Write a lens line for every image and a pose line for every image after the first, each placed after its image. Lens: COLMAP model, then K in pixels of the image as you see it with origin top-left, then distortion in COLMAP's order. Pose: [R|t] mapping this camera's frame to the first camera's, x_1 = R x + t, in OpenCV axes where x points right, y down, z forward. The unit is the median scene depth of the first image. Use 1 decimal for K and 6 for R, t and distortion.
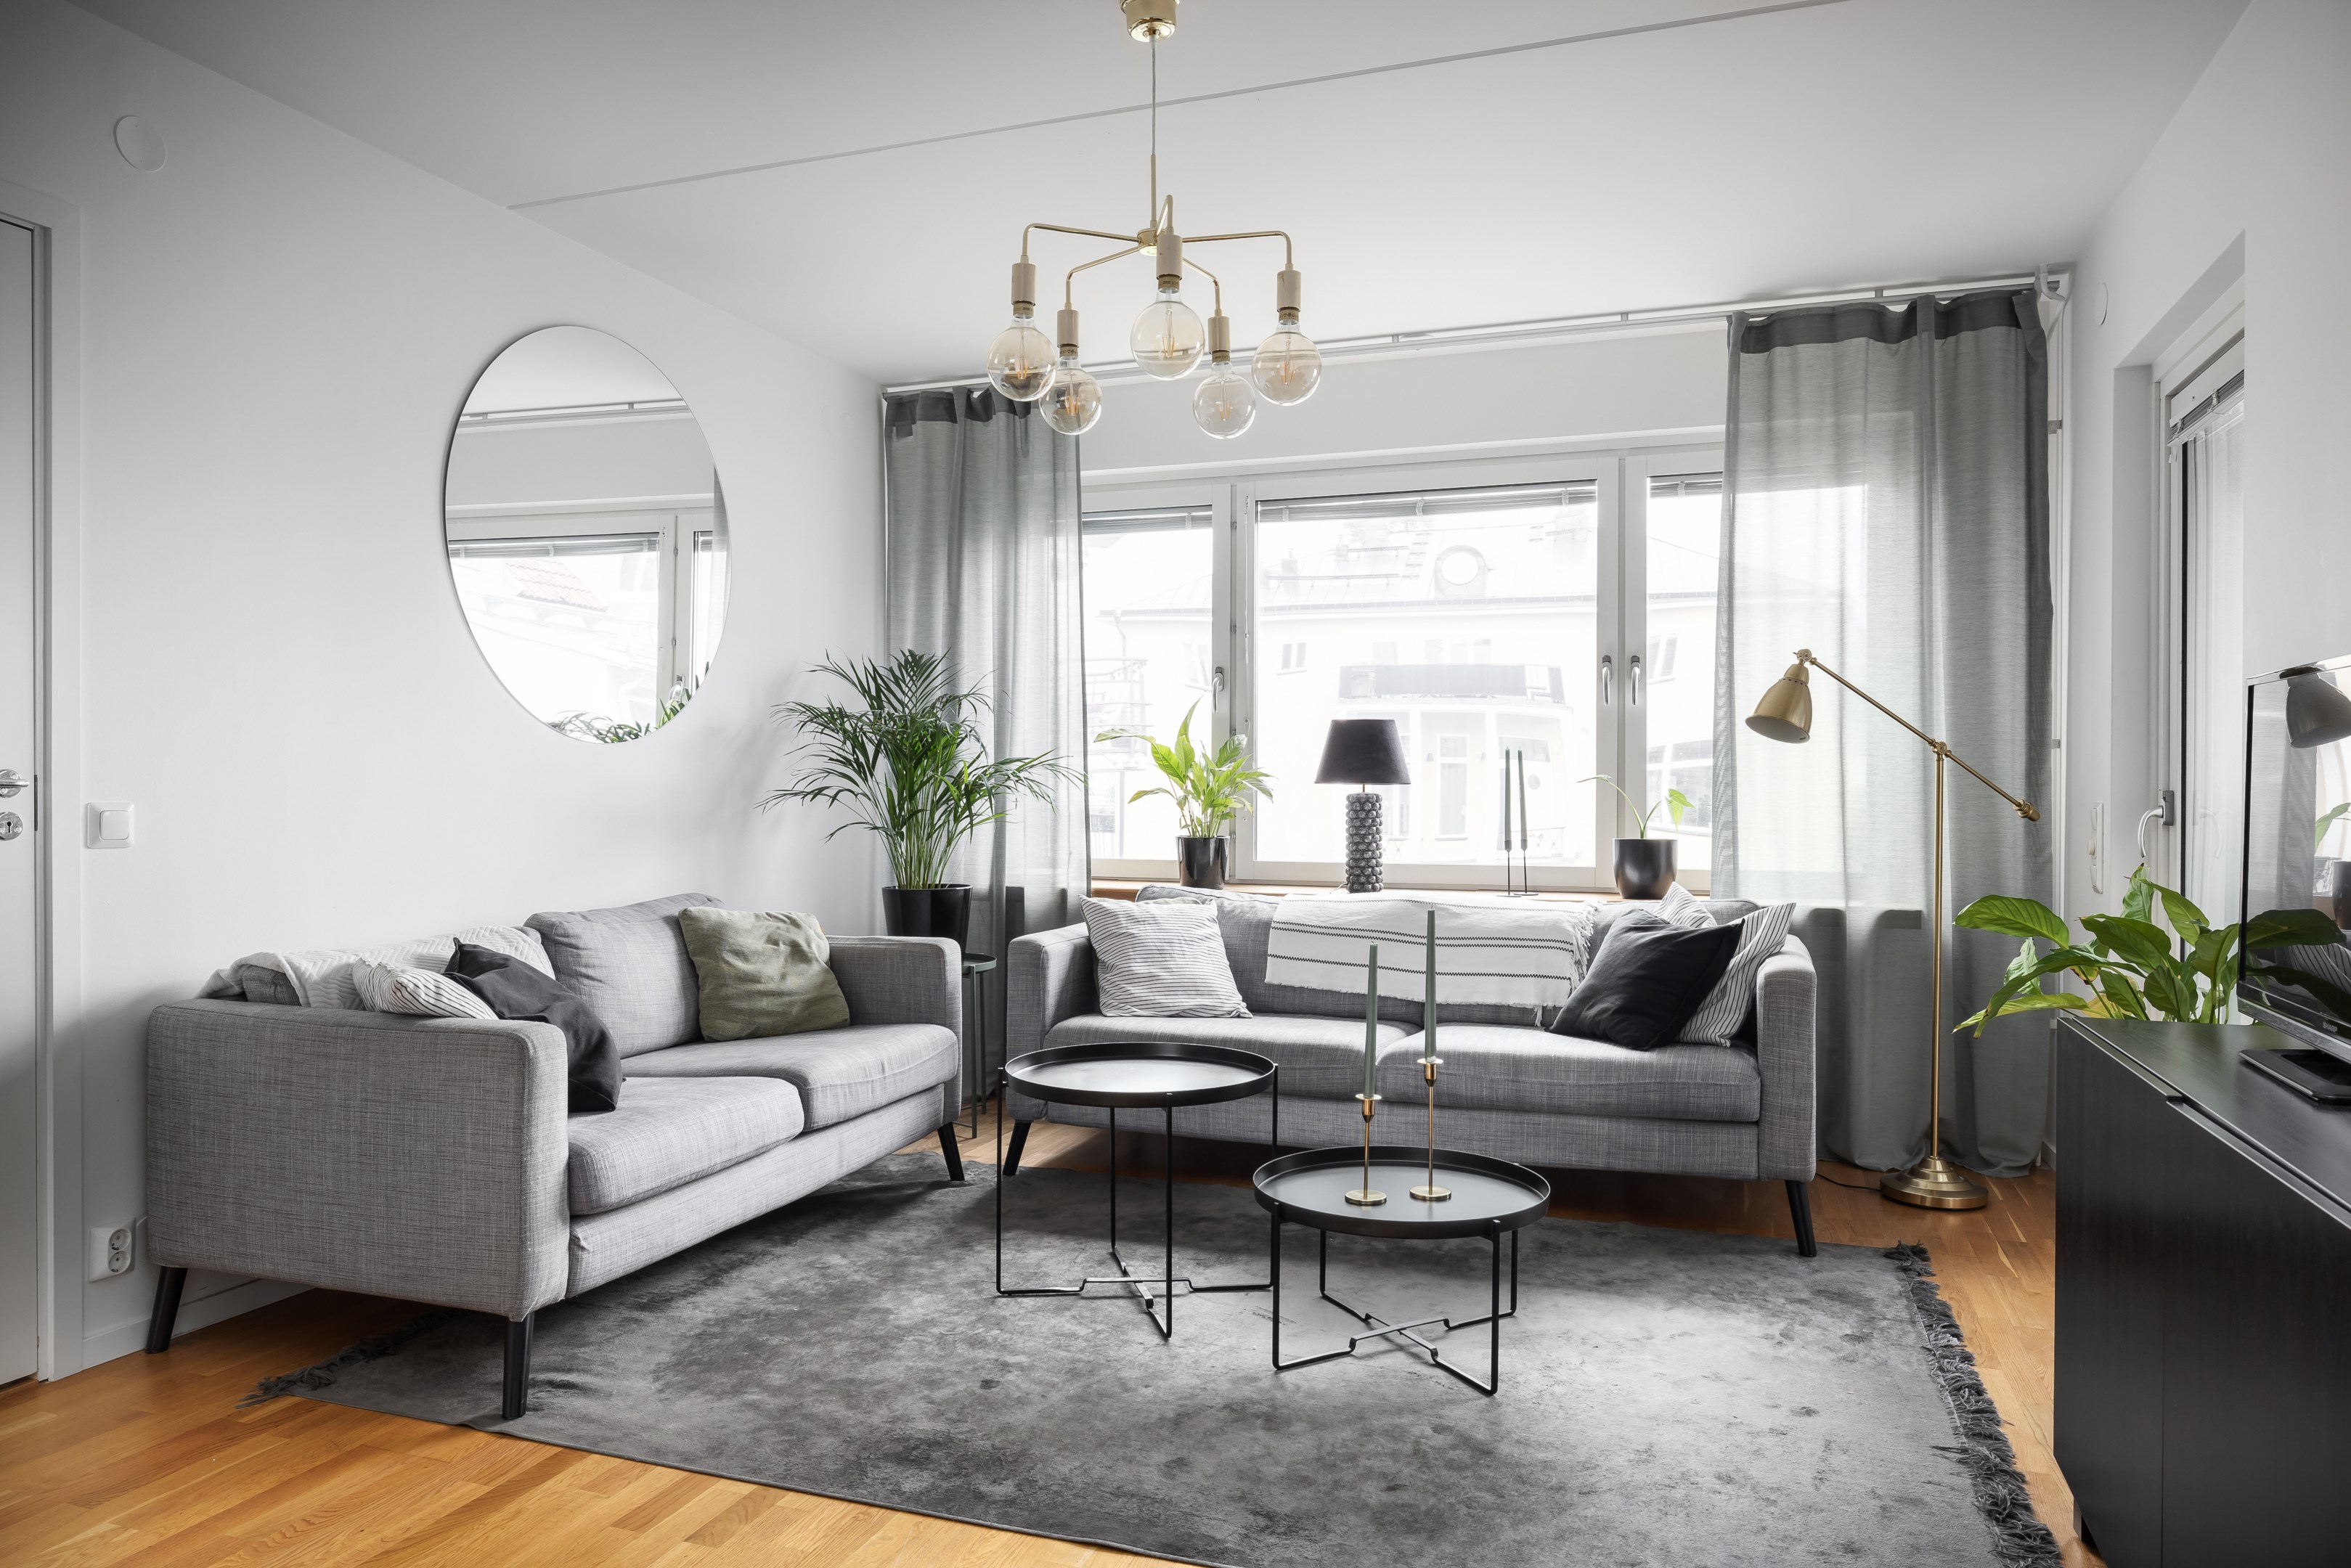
lens RADIAL K [[1580.5, 0, 1176.6], [0, 1580.5, 785.2], [0, 0, 1]] dist [0.000473, -0.000929]
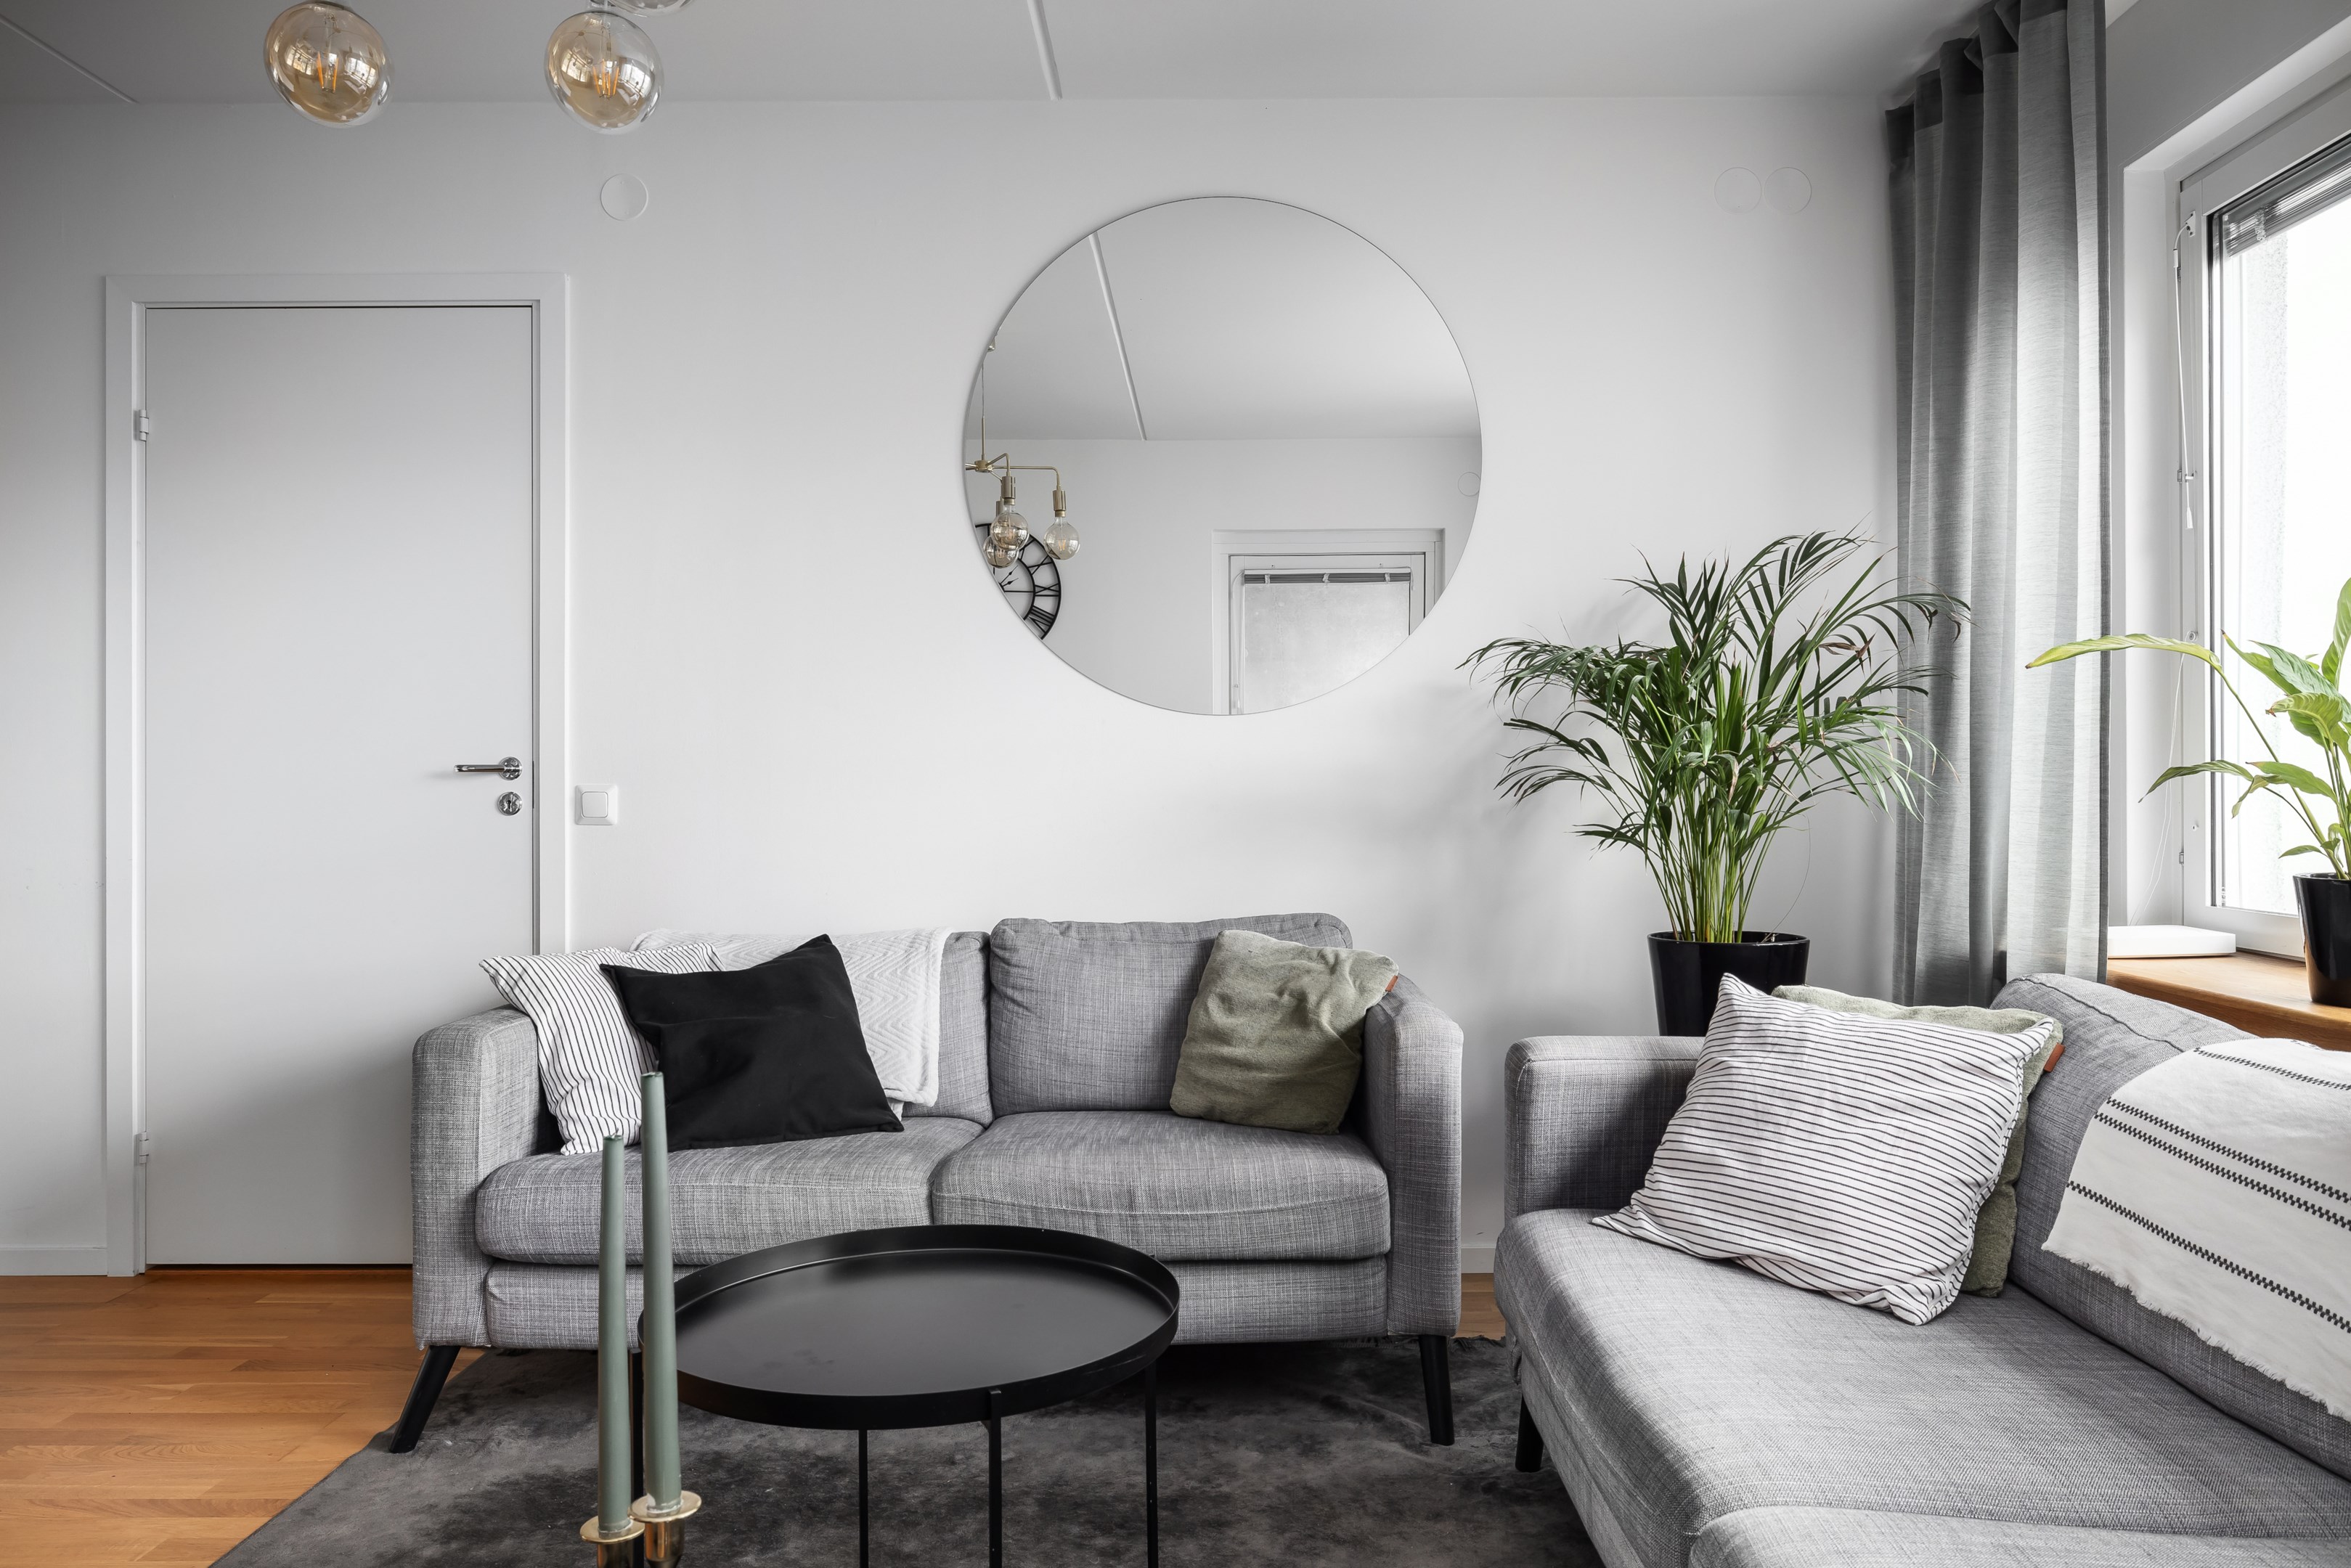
lens RADIAL K [[1600.7, 0, 1180.4], [0, 1600.7, 784.1], [0, 0, 1]] dist [0.005436, 0.000438]
pose [[0.323188, -0.007359, -0.946306, 0.411945], [0.001054, 0.999972, -0.007416, 0.014000], [0.946334, 0.001399, 0.323187, 0.760529]]
